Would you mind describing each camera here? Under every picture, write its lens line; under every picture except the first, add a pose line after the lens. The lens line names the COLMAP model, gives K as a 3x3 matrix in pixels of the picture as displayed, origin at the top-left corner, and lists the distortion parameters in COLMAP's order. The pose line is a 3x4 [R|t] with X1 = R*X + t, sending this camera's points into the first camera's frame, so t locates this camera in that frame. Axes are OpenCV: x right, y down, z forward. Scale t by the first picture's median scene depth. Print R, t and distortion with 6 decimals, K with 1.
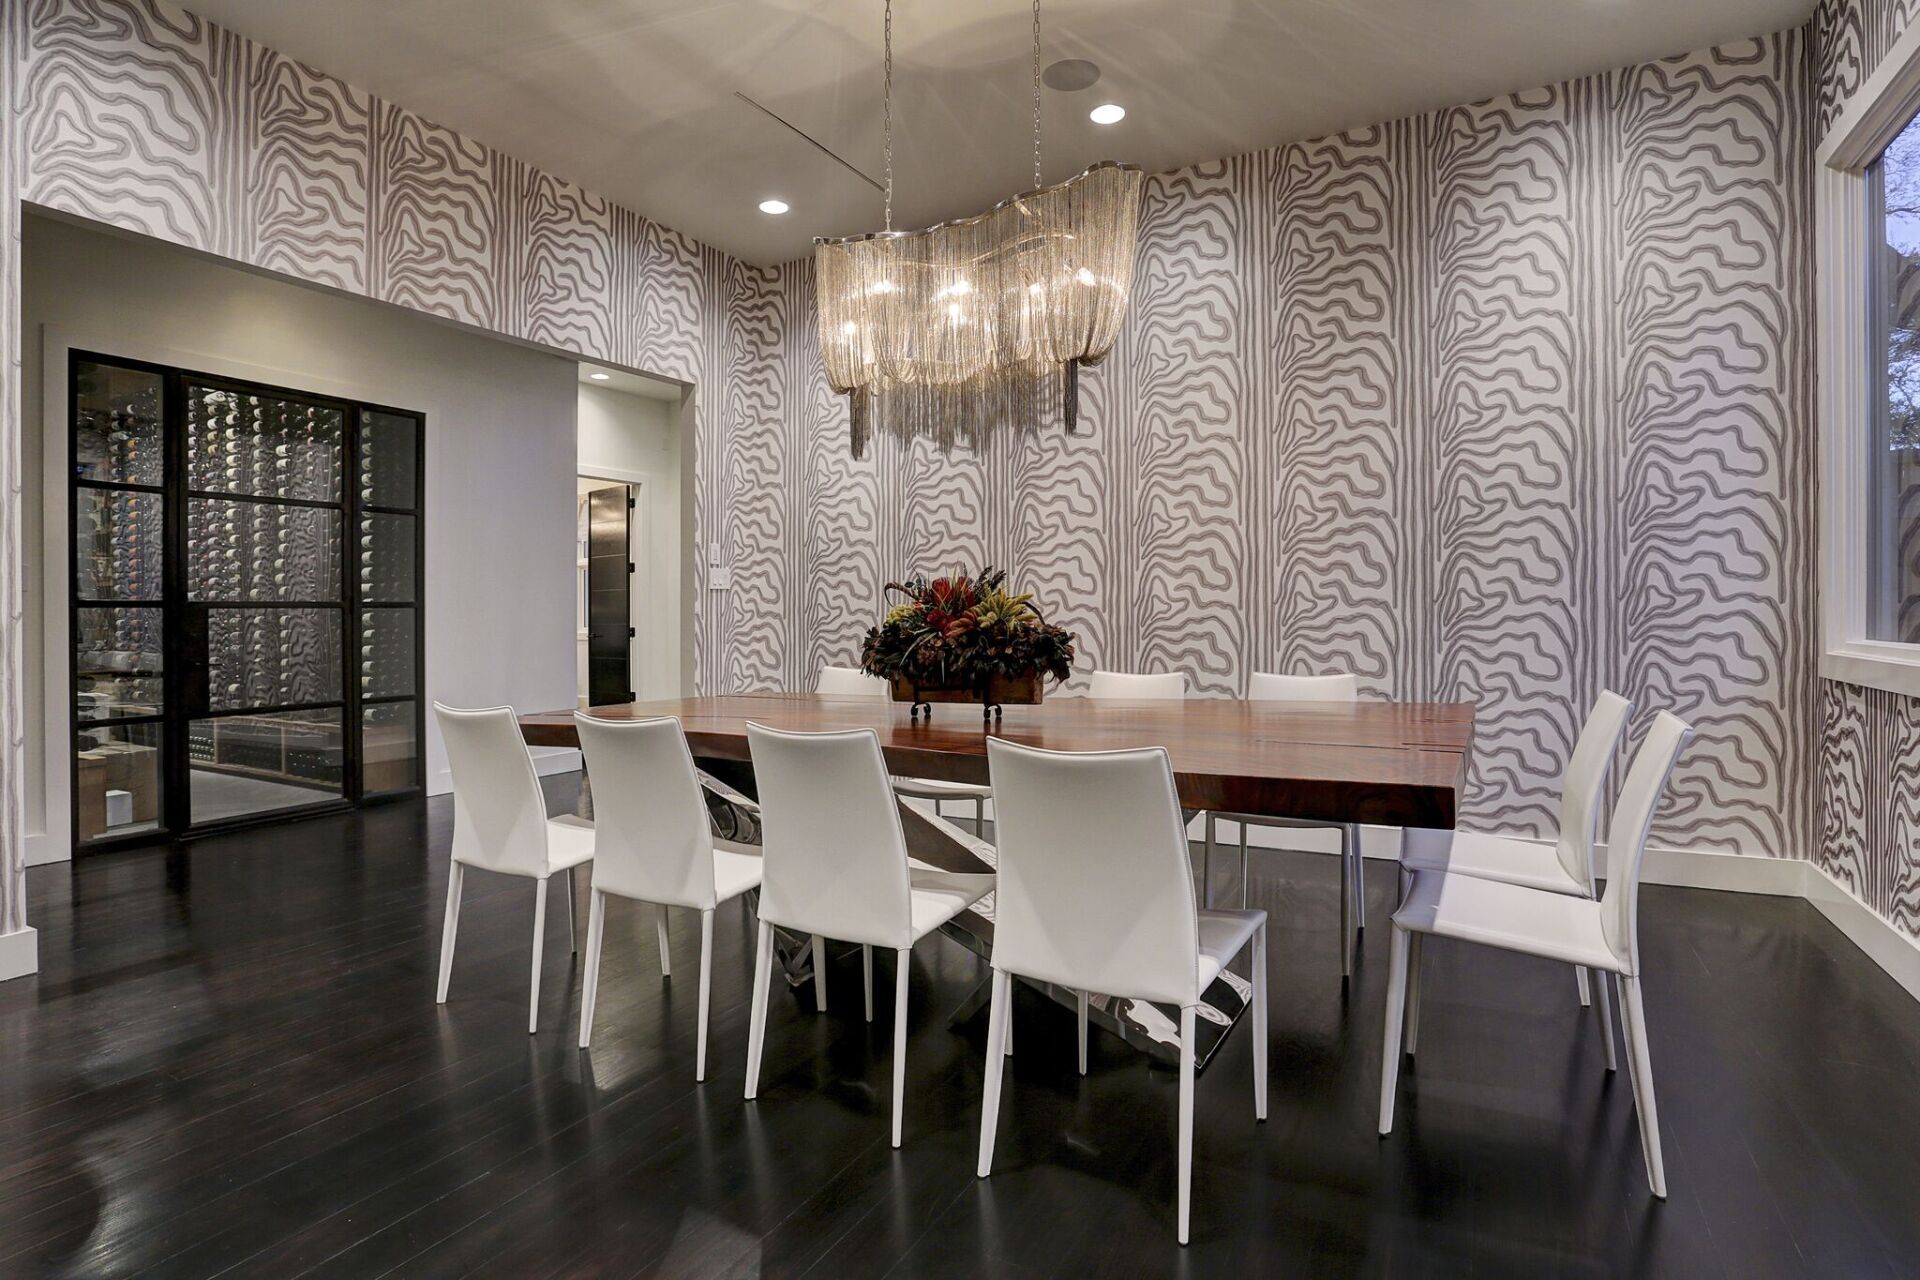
lens RADIAL K [[951.7, 0, 949.1], [0, 951.7, 619.3], [0, 0, 1]] dist [-0.045415, 0.008806]
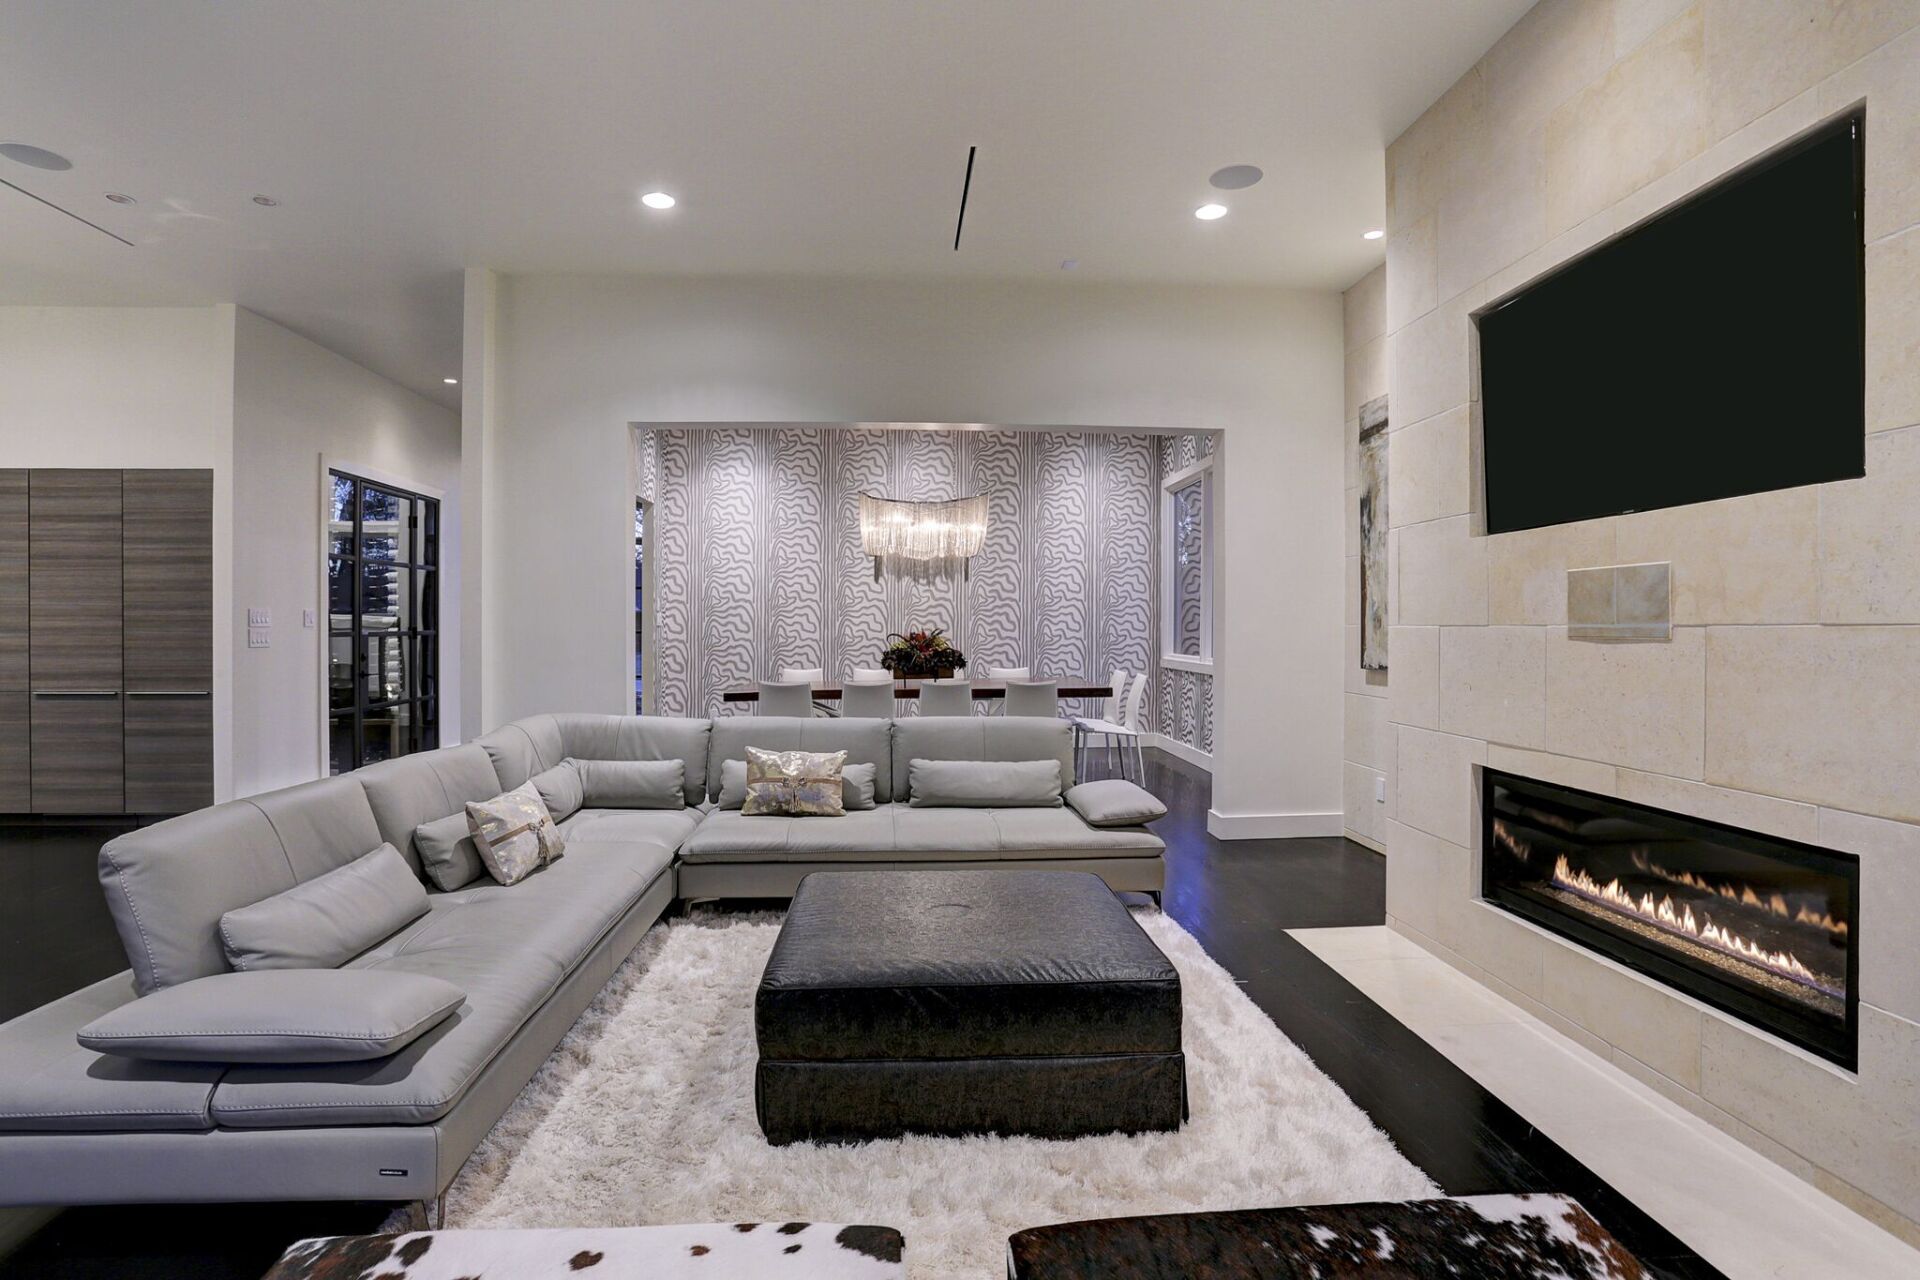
lens RADIAL K [[951.7, 0, 927.5], [0, 951.7, 638.6], [0, 0, 1]] dist [-0.045415, 0.008806]
pose [[0.852943, 0.002529, 0.521998, -0.983815], [-0.005337, 0.999978, 0.003877, -0.026113], [-0.521977, -0.006093, 0.852938, -0.920825]]
